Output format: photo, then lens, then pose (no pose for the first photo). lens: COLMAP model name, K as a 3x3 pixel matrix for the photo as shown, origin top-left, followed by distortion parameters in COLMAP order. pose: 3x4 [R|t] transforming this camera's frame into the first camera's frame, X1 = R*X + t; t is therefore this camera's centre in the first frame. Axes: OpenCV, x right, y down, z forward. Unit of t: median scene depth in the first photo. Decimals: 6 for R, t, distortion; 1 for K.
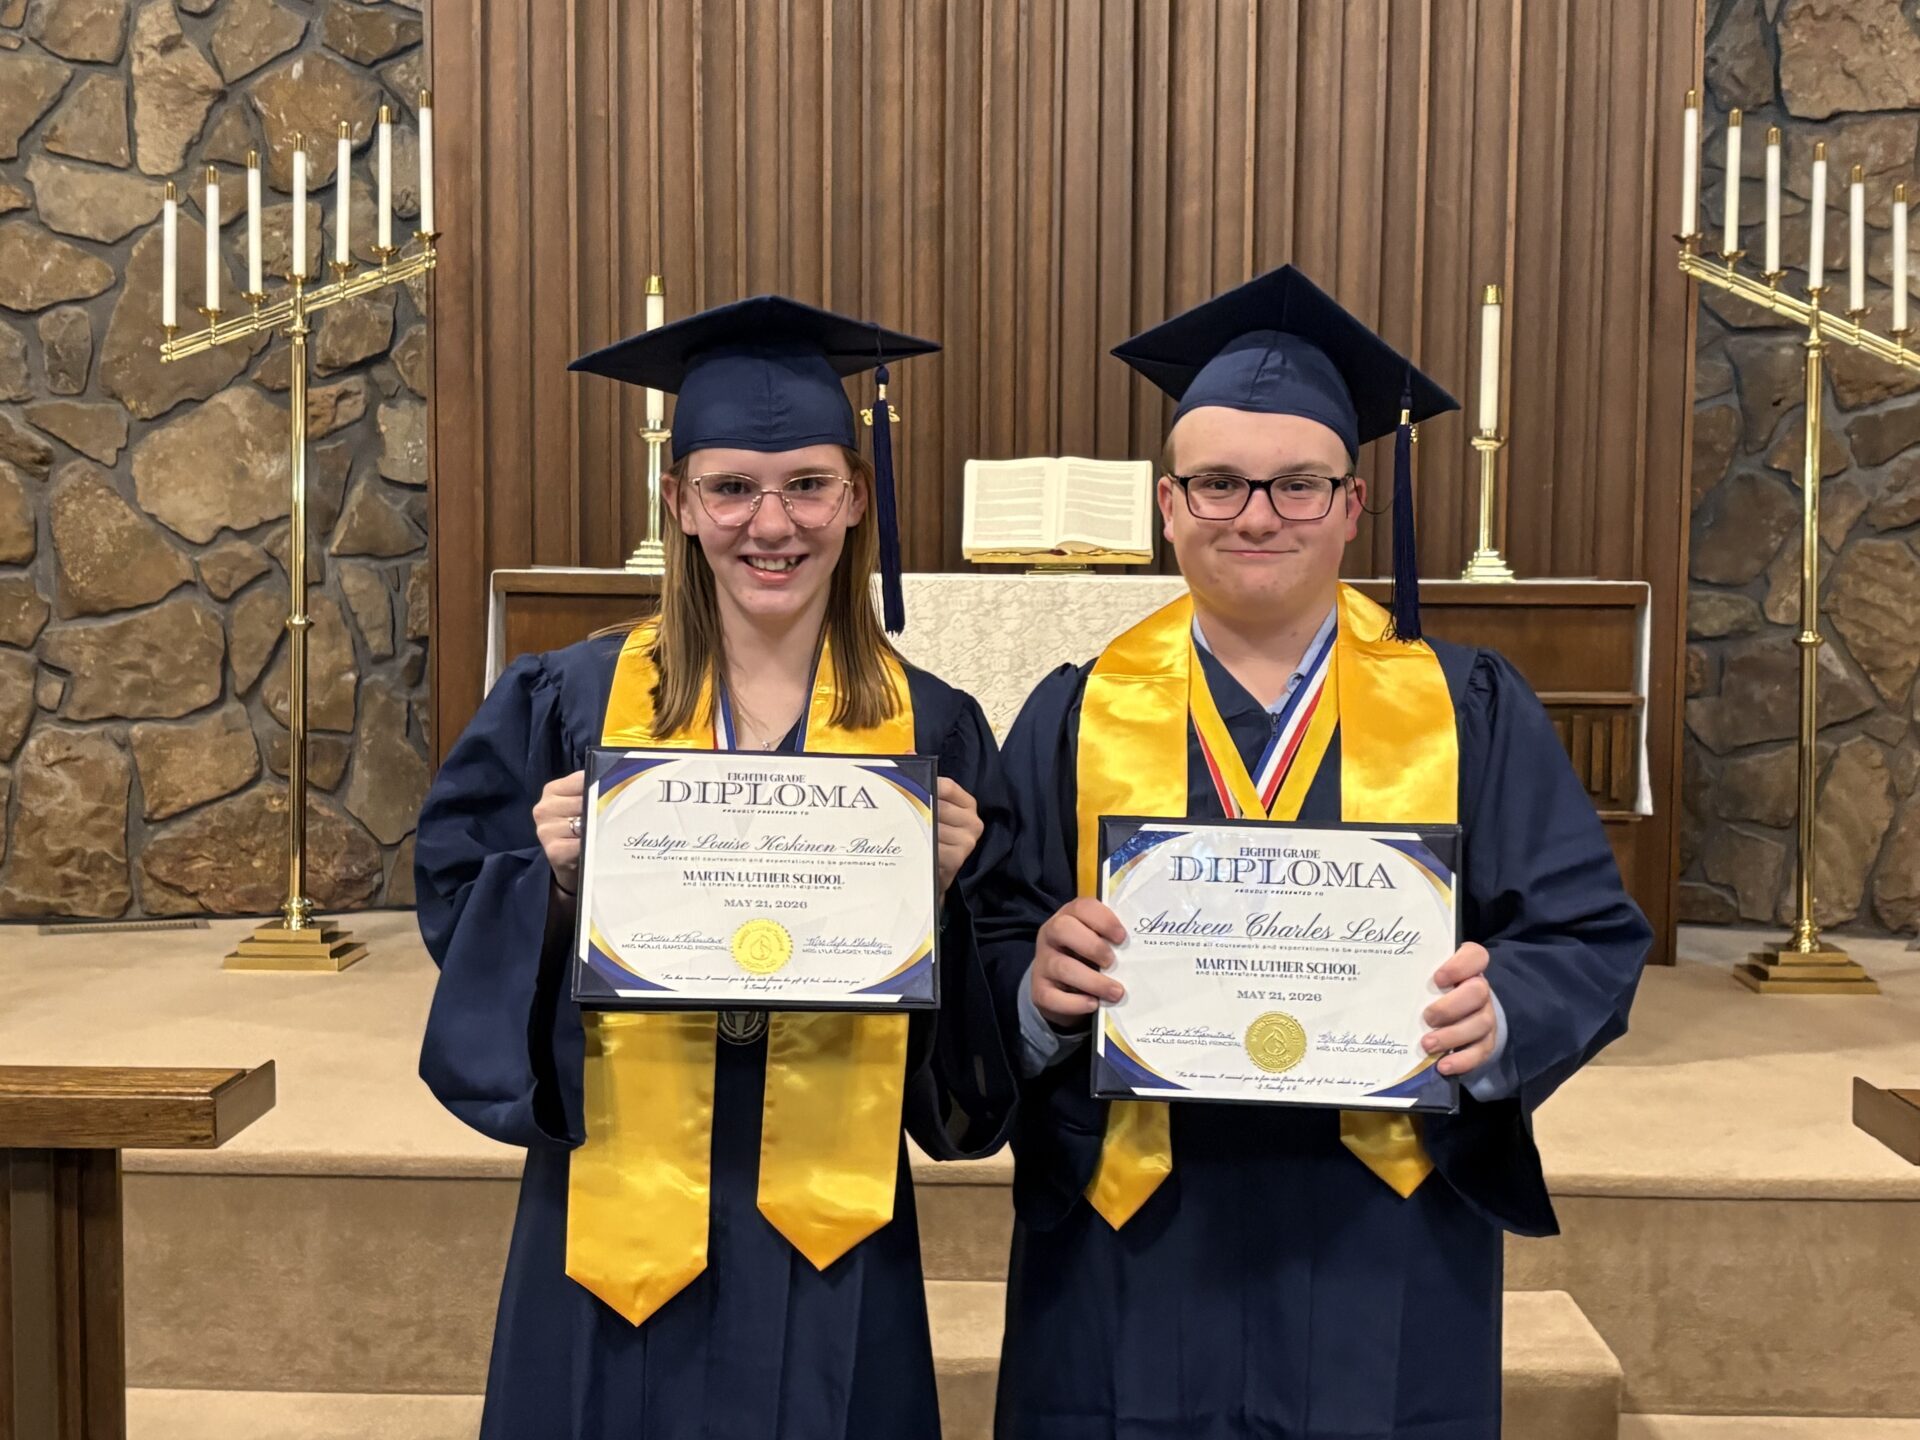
lens RADIAL K [[2686.0, 0, 1003.6], [0, 2686.0, 731.9], [0, 0, 1]] dist [0.225805, -0.746801]
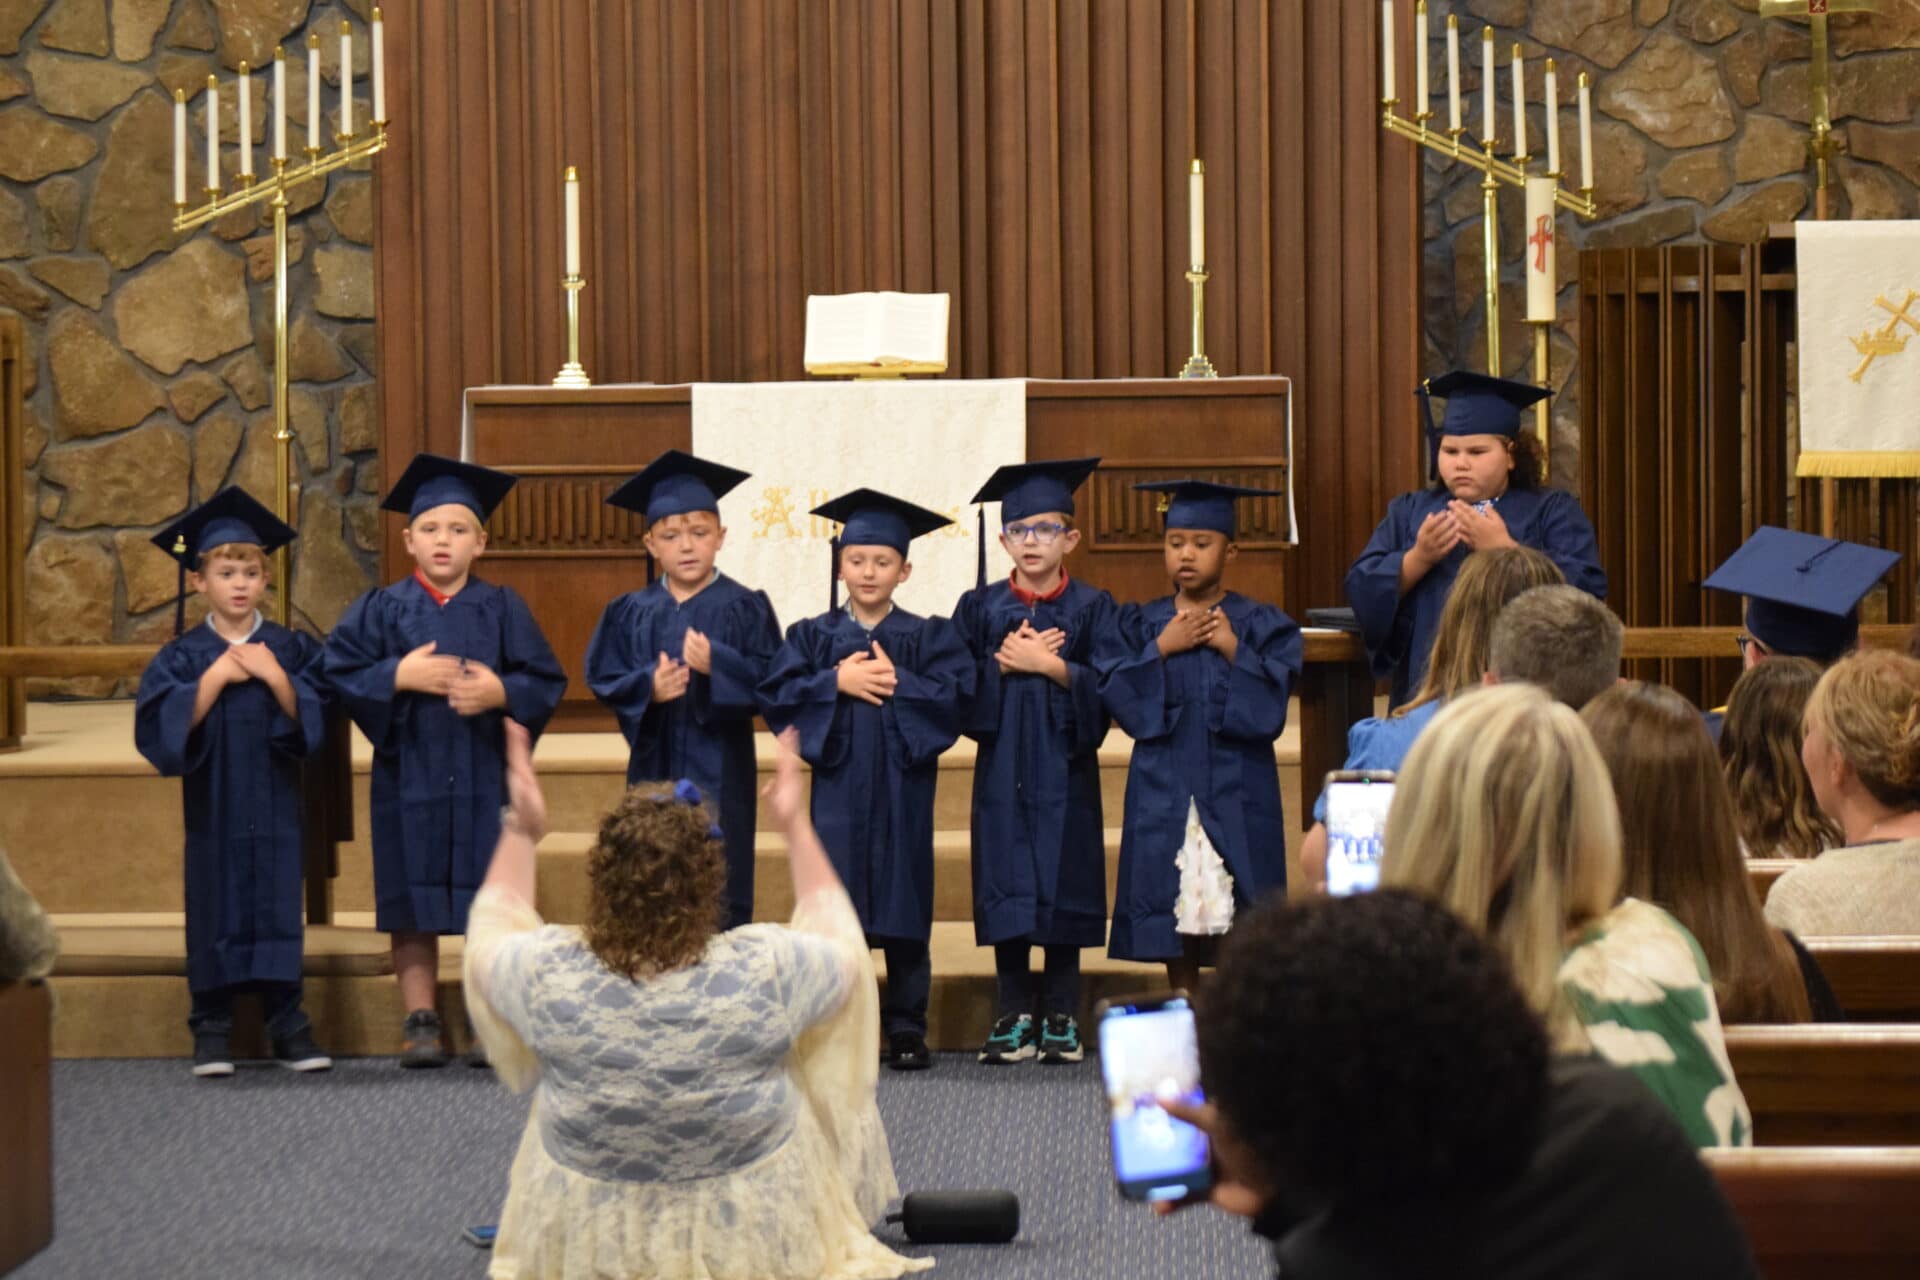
lens RADIAL K [[5248.2, 0, 880.7], [0, 5248.2, 641.4], [0, 0, 1]] dist [0.020648, 0.867725]
pose [[0.999069, -0.021978, -0.037111, 0.090158], [0.021577, 0.999705, -0.011184, 0.077497], [0.037345, 0.010372, 0.999249, -1.247256]]
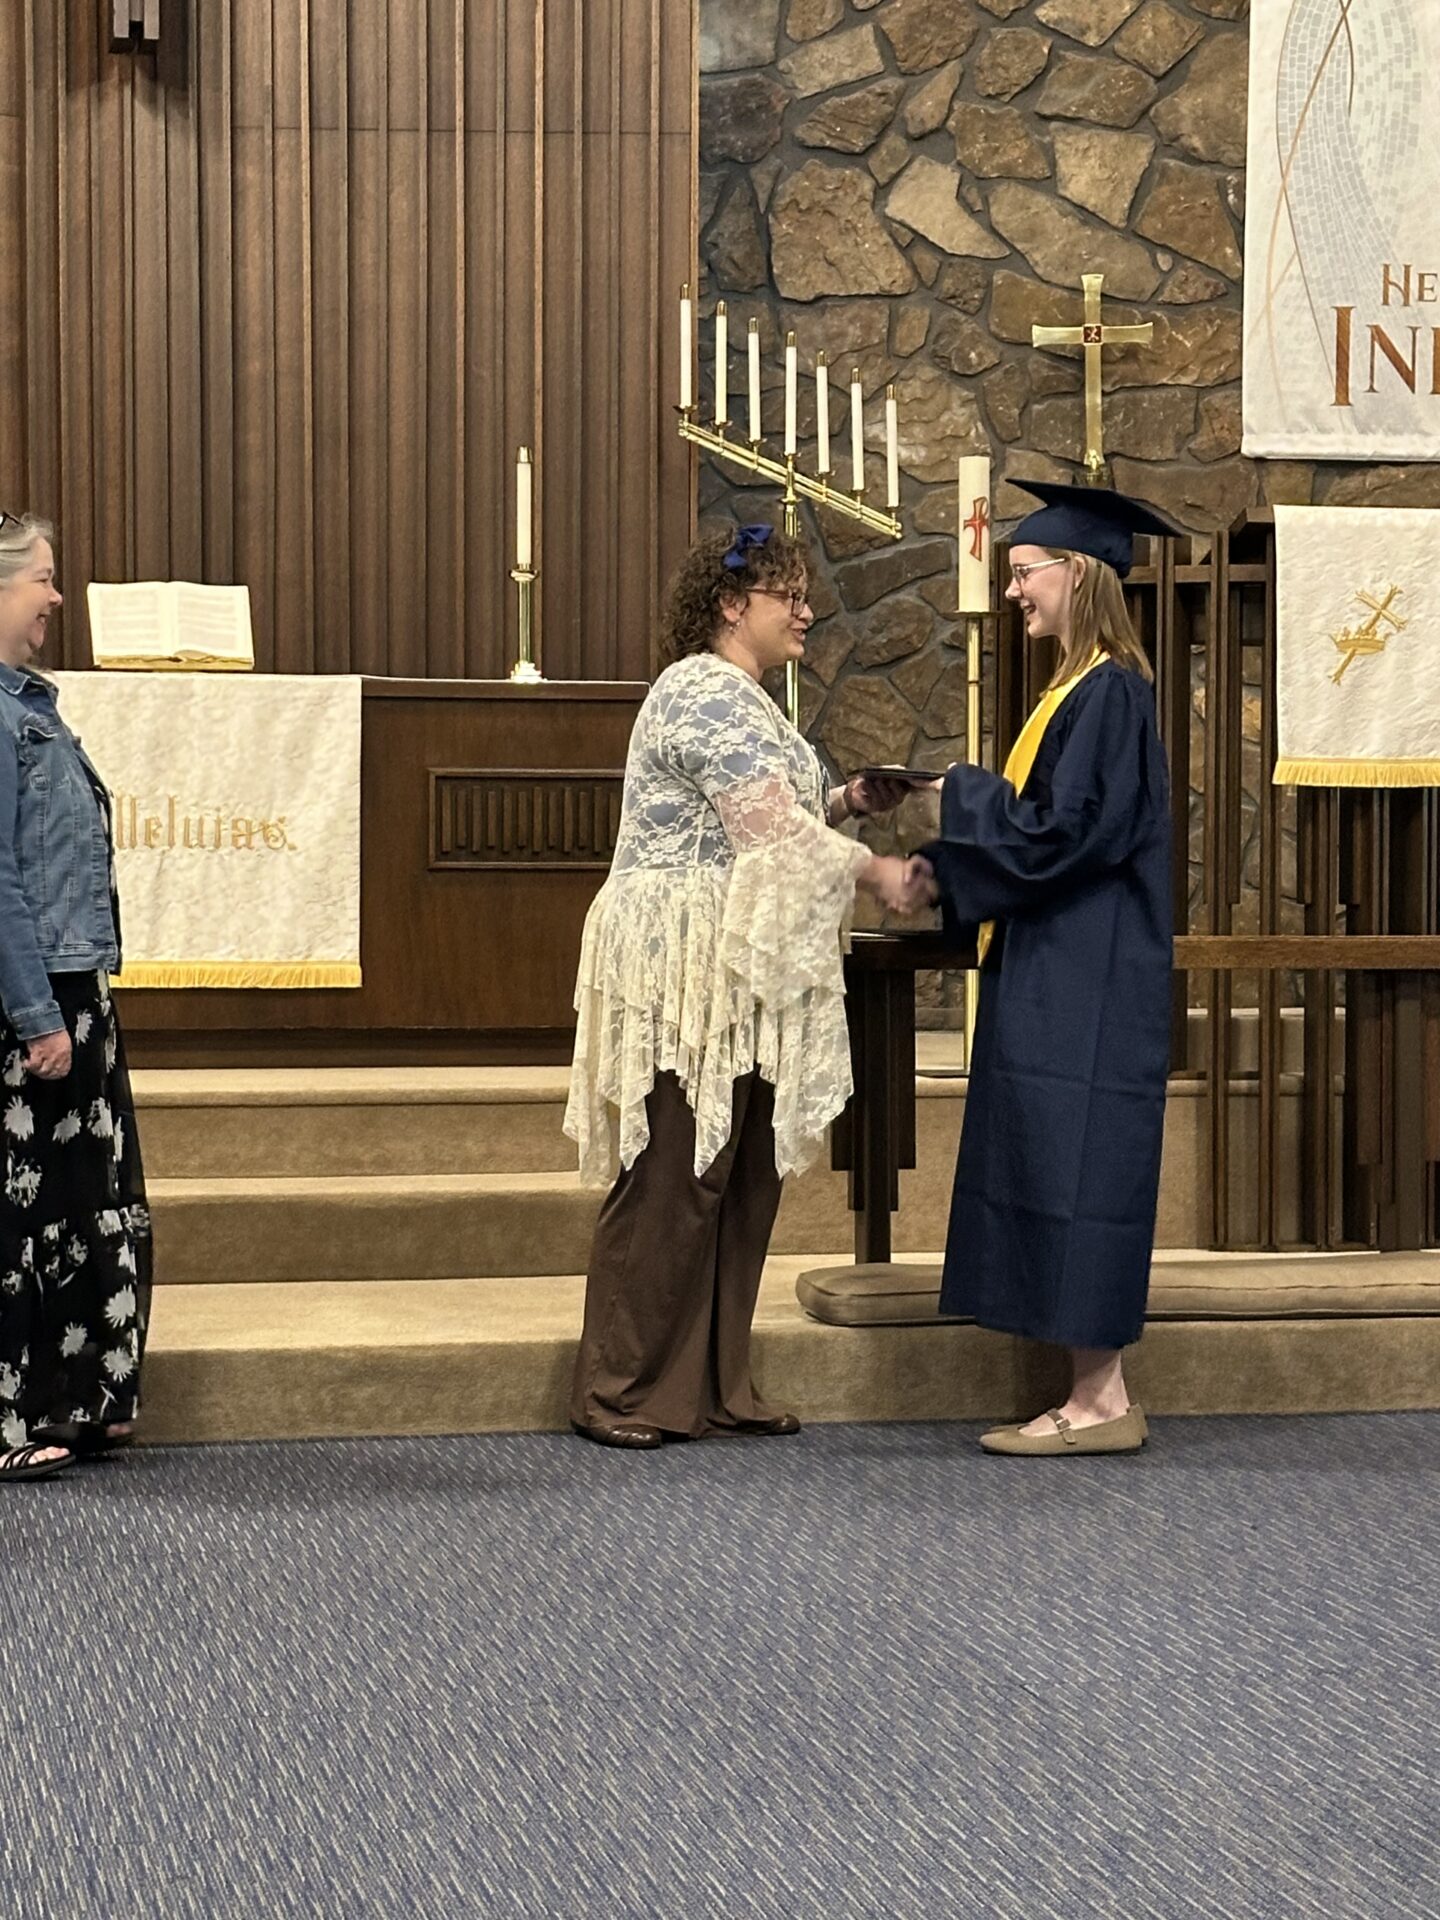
lens RADIAL K [[4212.9, 0, 720.0], [0, 4212.9, 960.0], [0, 0, 1]] dist [0.154241, 0.458308]
pose [[0.975381, -0.011531, 0.220226, -0.122640], [0.018785, 0.999347, -0.030875, 0.099910], [-0.219726, 0.034251, 0.974960, -0.682902]]
